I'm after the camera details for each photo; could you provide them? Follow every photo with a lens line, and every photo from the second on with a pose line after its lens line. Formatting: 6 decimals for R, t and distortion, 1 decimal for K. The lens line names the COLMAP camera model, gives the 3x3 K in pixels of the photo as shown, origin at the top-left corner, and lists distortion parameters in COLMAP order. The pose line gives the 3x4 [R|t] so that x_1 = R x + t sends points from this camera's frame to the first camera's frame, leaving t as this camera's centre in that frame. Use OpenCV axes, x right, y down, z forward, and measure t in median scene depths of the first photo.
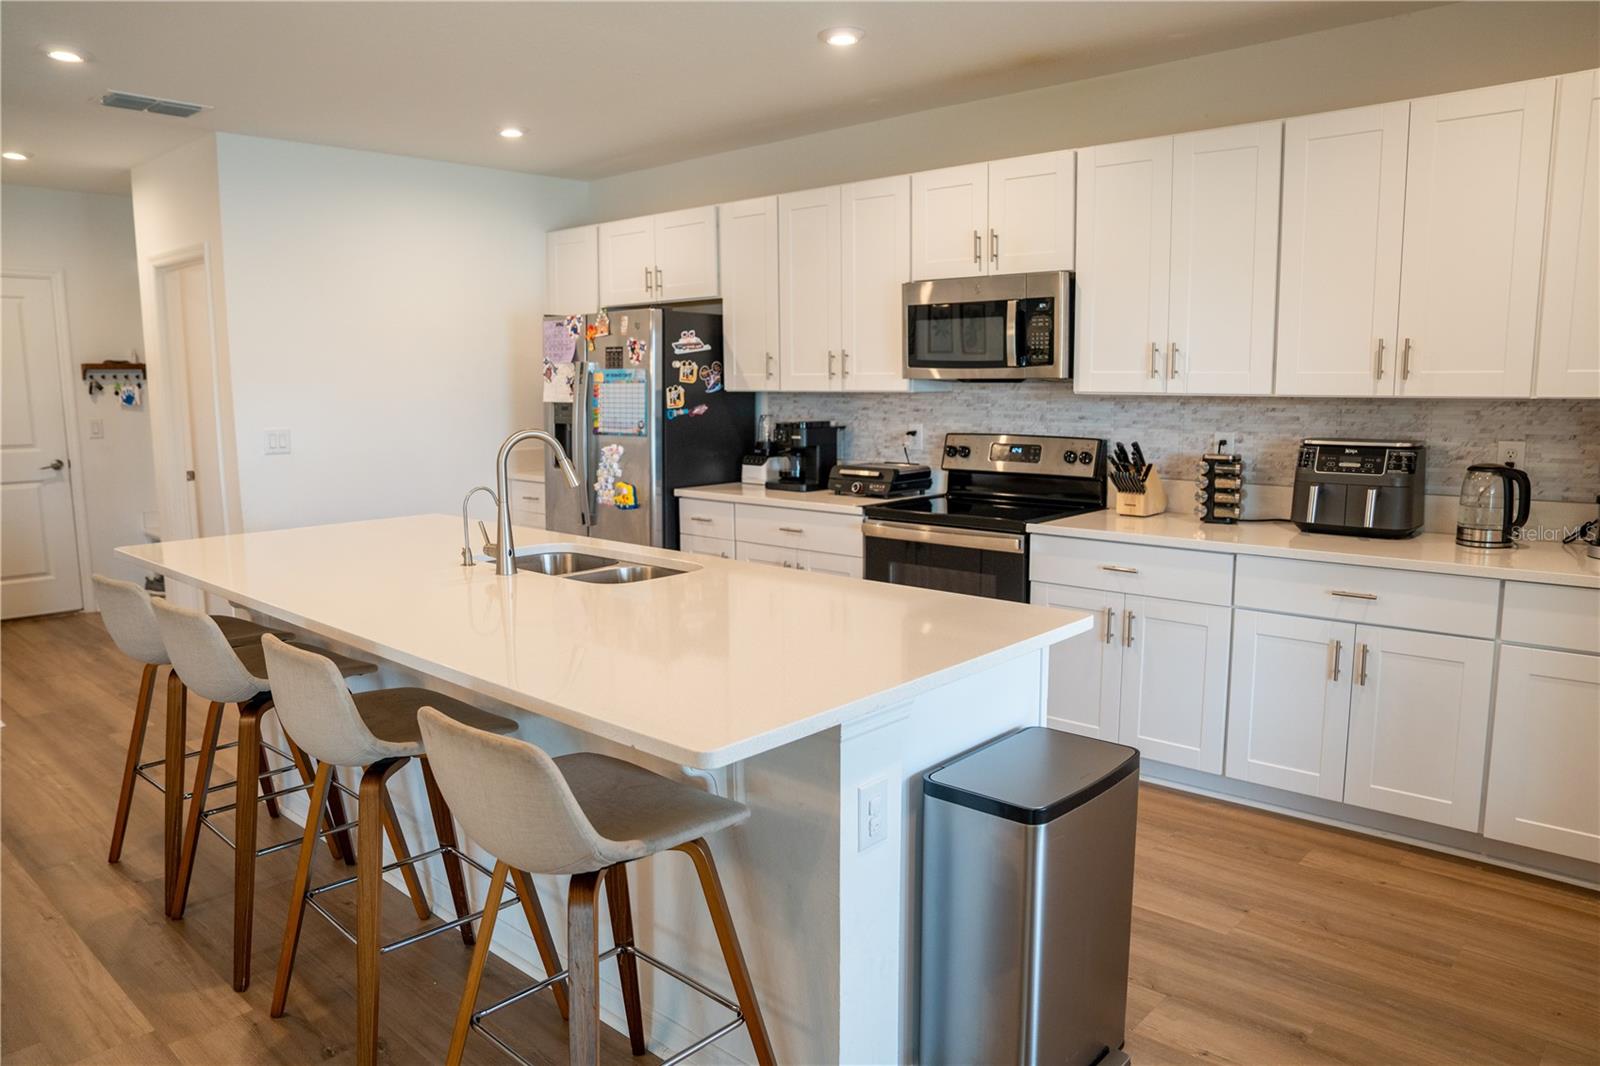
lens RADIAL K [[1097.2, 0, 801.1], [0, 1097.2, 536.7], [0, 0, 1]] dist [-0.106836, 0.072724]
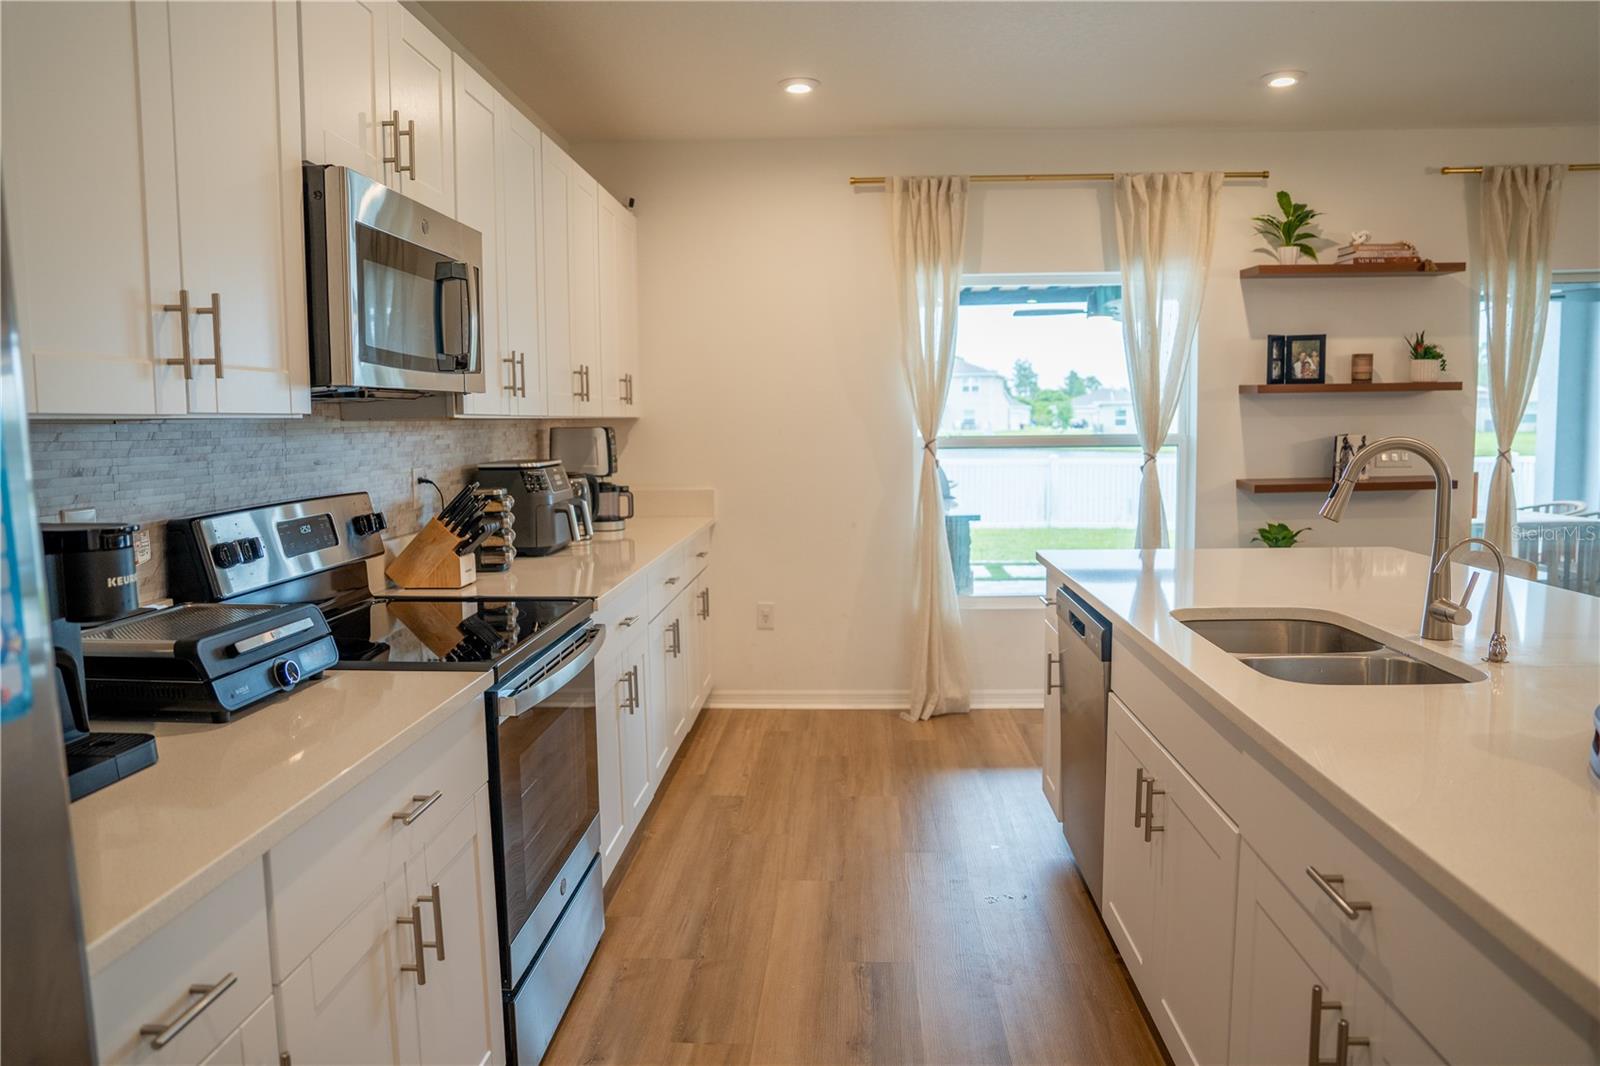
lens RADIAL K [[1098.3, 0, 797.9], [0, 1098.3, 522.5], [0, 0, 1]] dist [-0.107796, 0.072511]
pose [[-0.630047, -0.057027, 0.774460, -0.363898], [0.128884, 0.975789, 0.176704, -0.147271], [-0.765787, 0.211147, -0.607443, 1.162090]]
